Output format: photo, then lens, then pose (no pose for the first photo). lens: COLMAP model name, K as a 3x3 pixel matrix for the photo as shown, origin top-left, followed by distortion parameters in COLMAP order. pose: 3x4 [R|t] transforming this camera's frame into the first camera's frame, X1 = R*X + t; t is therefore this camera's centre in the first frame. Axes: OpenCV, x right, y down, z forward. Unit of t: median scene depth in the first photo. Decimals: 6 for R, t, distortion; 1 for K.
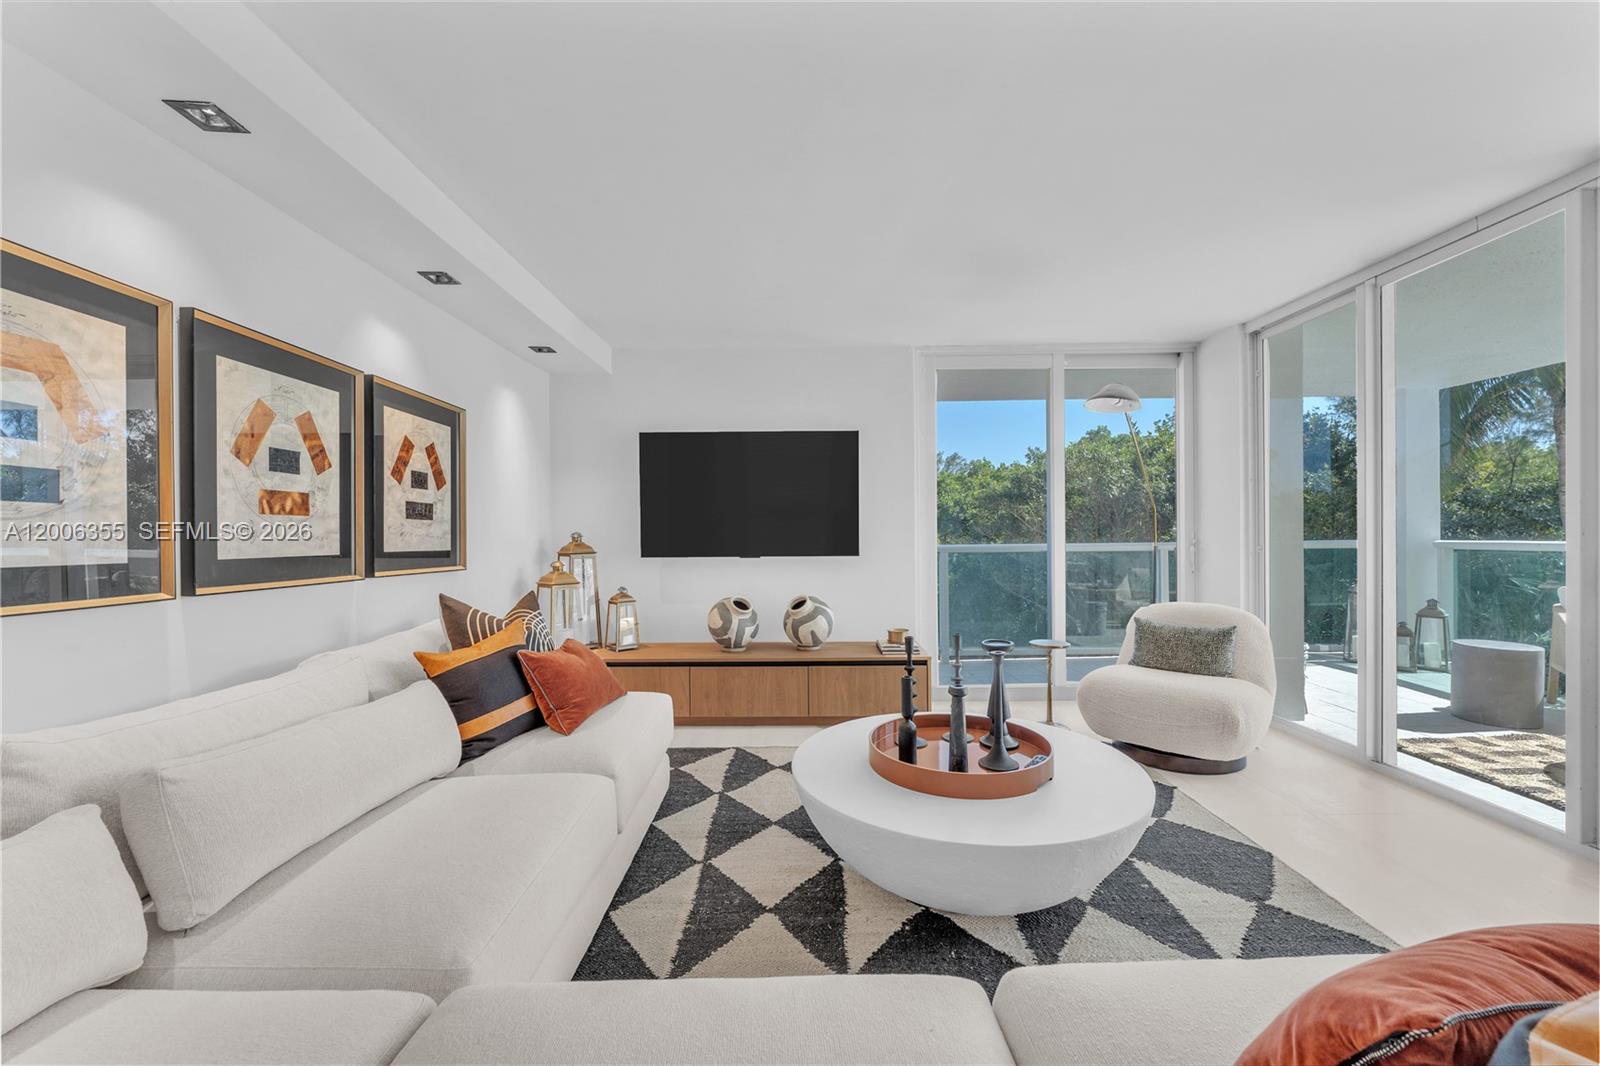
lens RADIAL K [[650.9, 0, 800.0], [0, 650.9, 533.0], [0, 0, 1]] dist [0.000028, 0.000492]
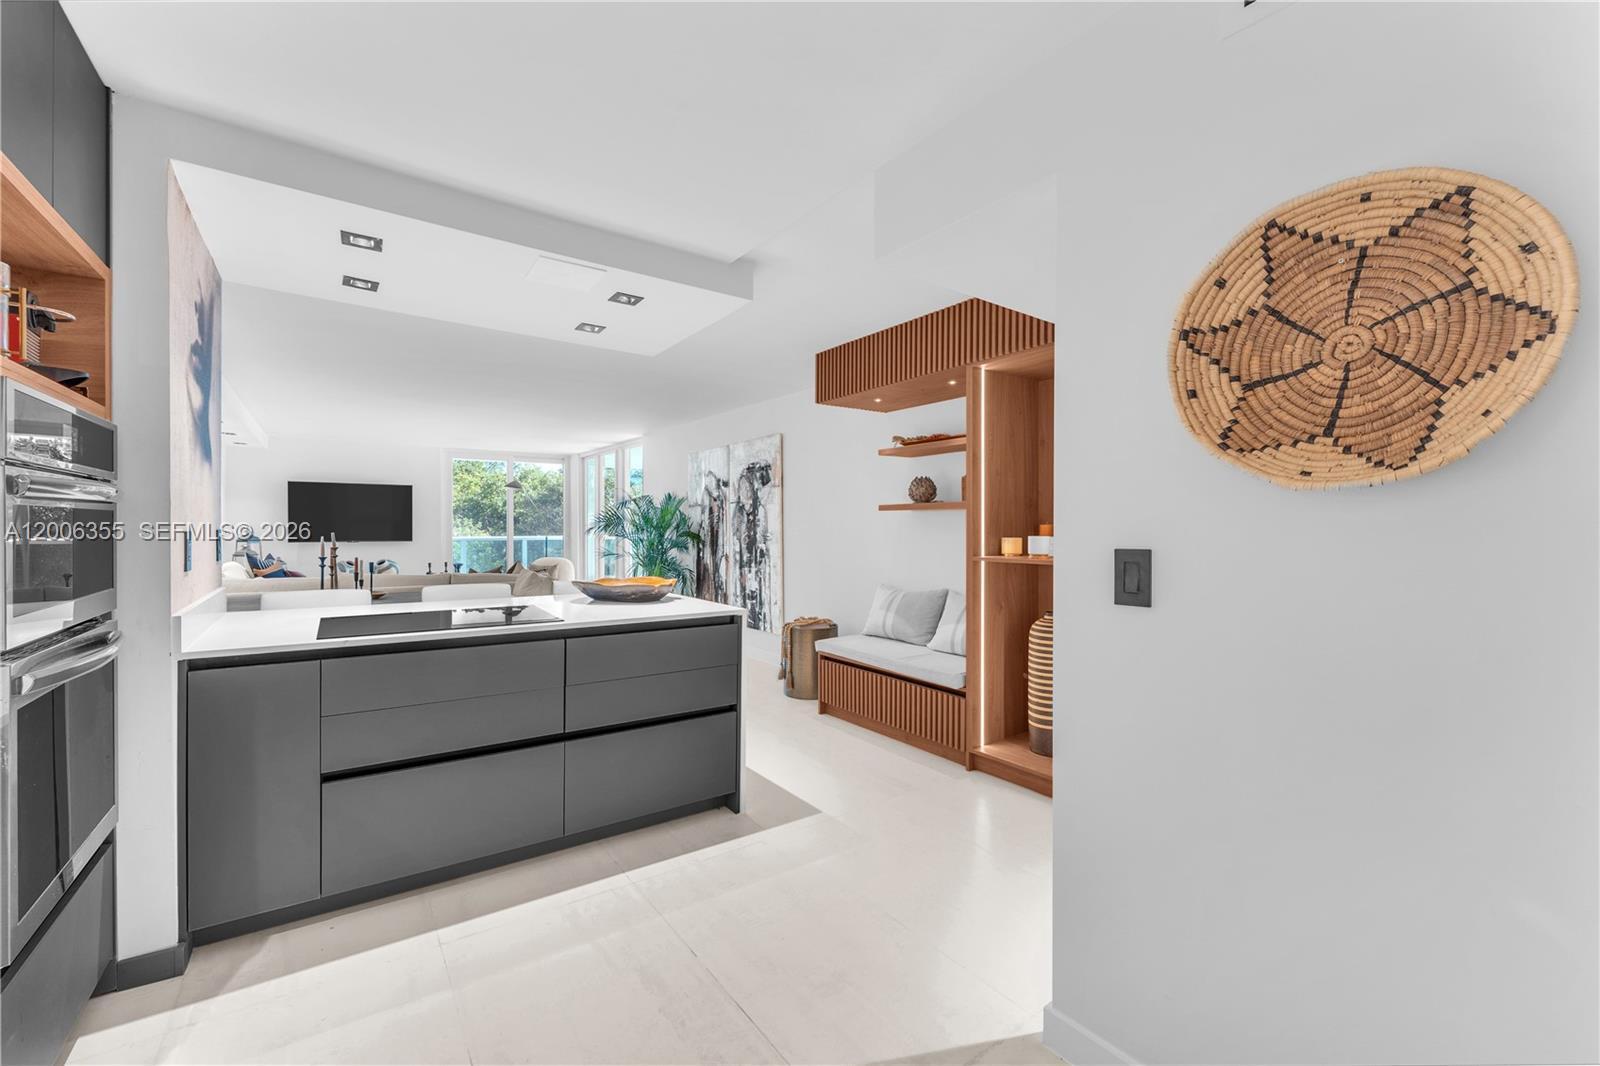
lens RADIAL K [[650.9, 0, 800.0], [0, 650.9, 533.0], [0, 0, 1]] dist [0.000028, 0.000492]
pose [[0.806959, 0.002589, 0.590601, -0.200862], [-0.007216, 0.999959, 0.005477, -0.020396], [-0.590563, -0.008681, 0.806945, -2.059084]]
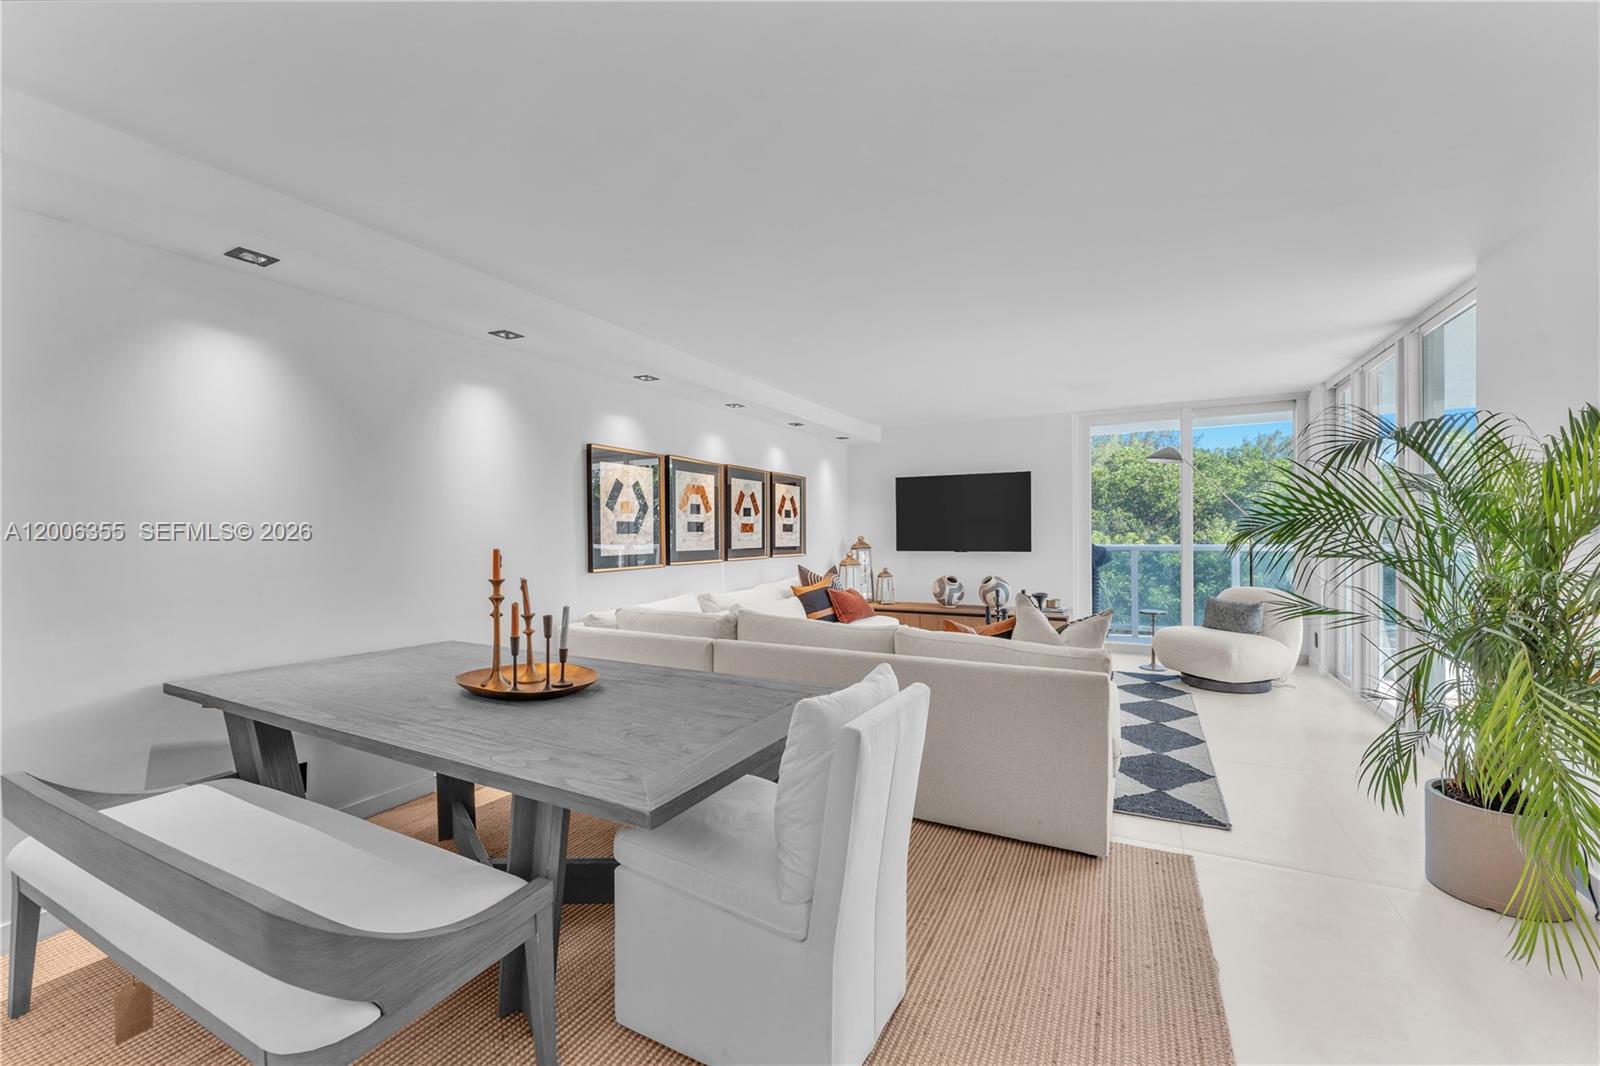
lens RADIAL K [[650.9, 0, 800.0], [0, 650.9, 533.0], [0, 0, 1]] dist [0.000028, 0.000492]
pose [[0.892983, 0.000966, -0.450089, 0.388720], [0.001926, 0.999980, 0.005968, -0.026570], [0.450086, -0.006196, 0.892964, -0.832235]]
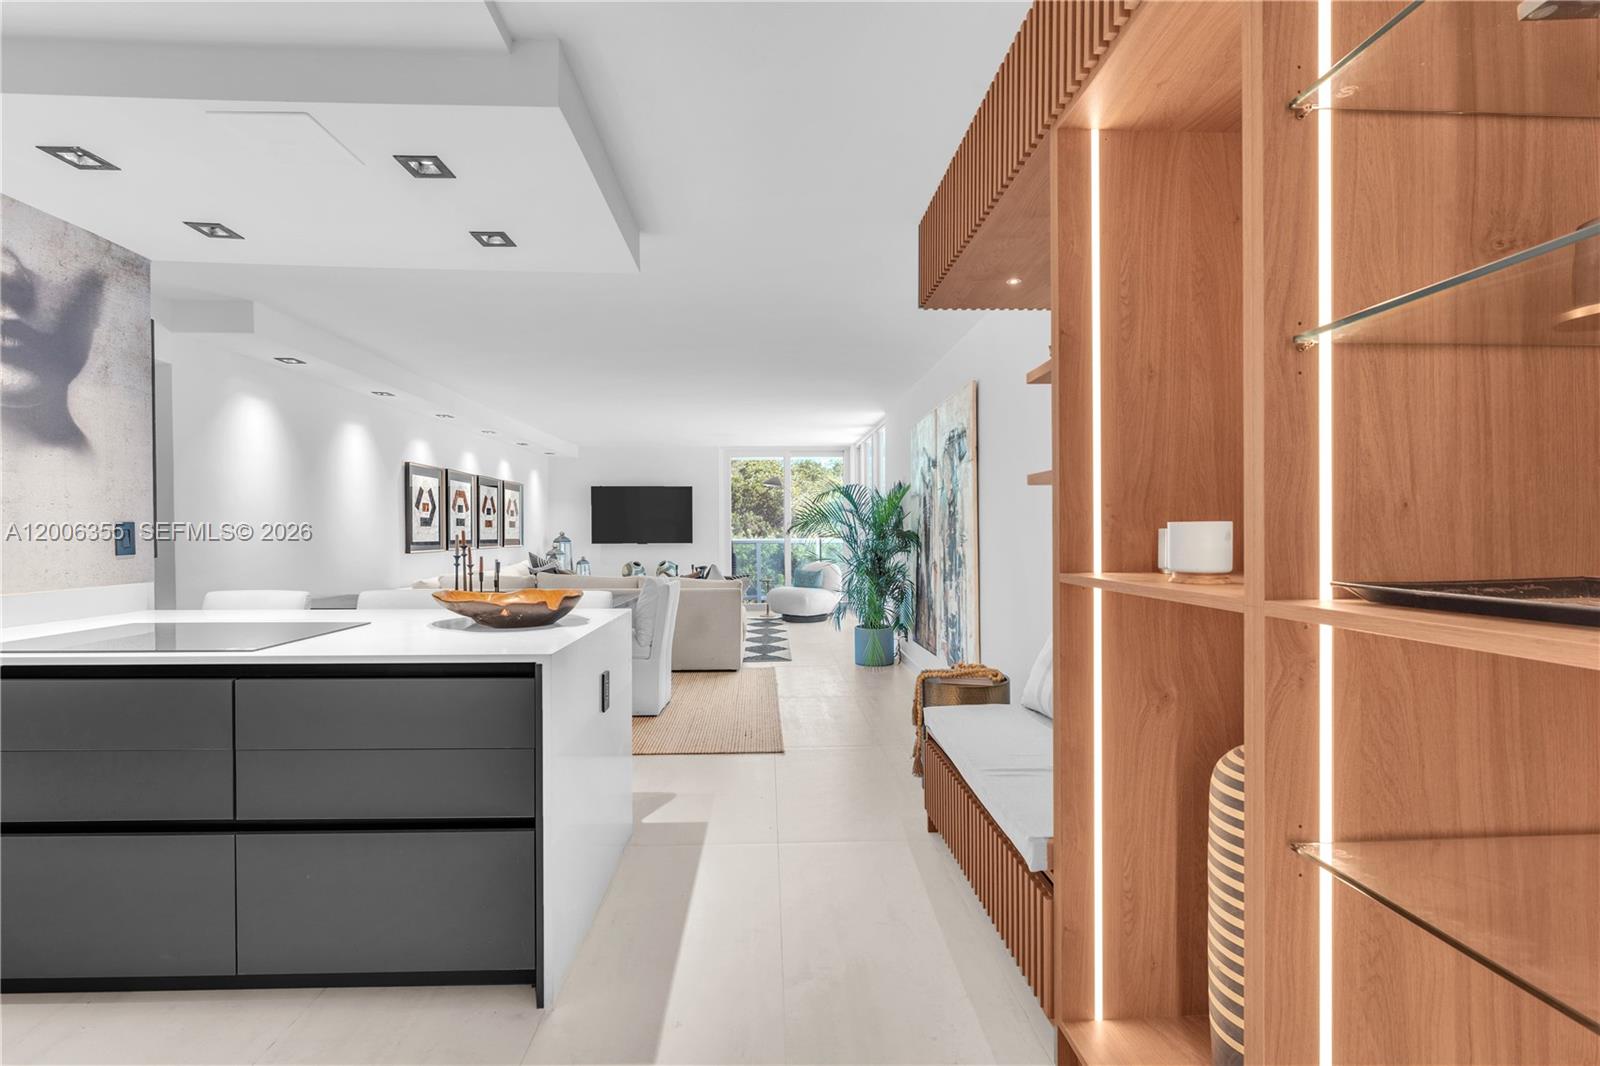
lens RADIAL K [[712.5, 0, 800.1], [0, 712.5, 538.4], [0, 0, 1]] dist [0.001877, 0.000541]
pose [[0.998436, 0.003340, 0.055804, 0.418424], [-0.003893, 0.999944, 0.009796, -0.007424], [-0.055768, -0.009997, 0.998394, -1.865610]]
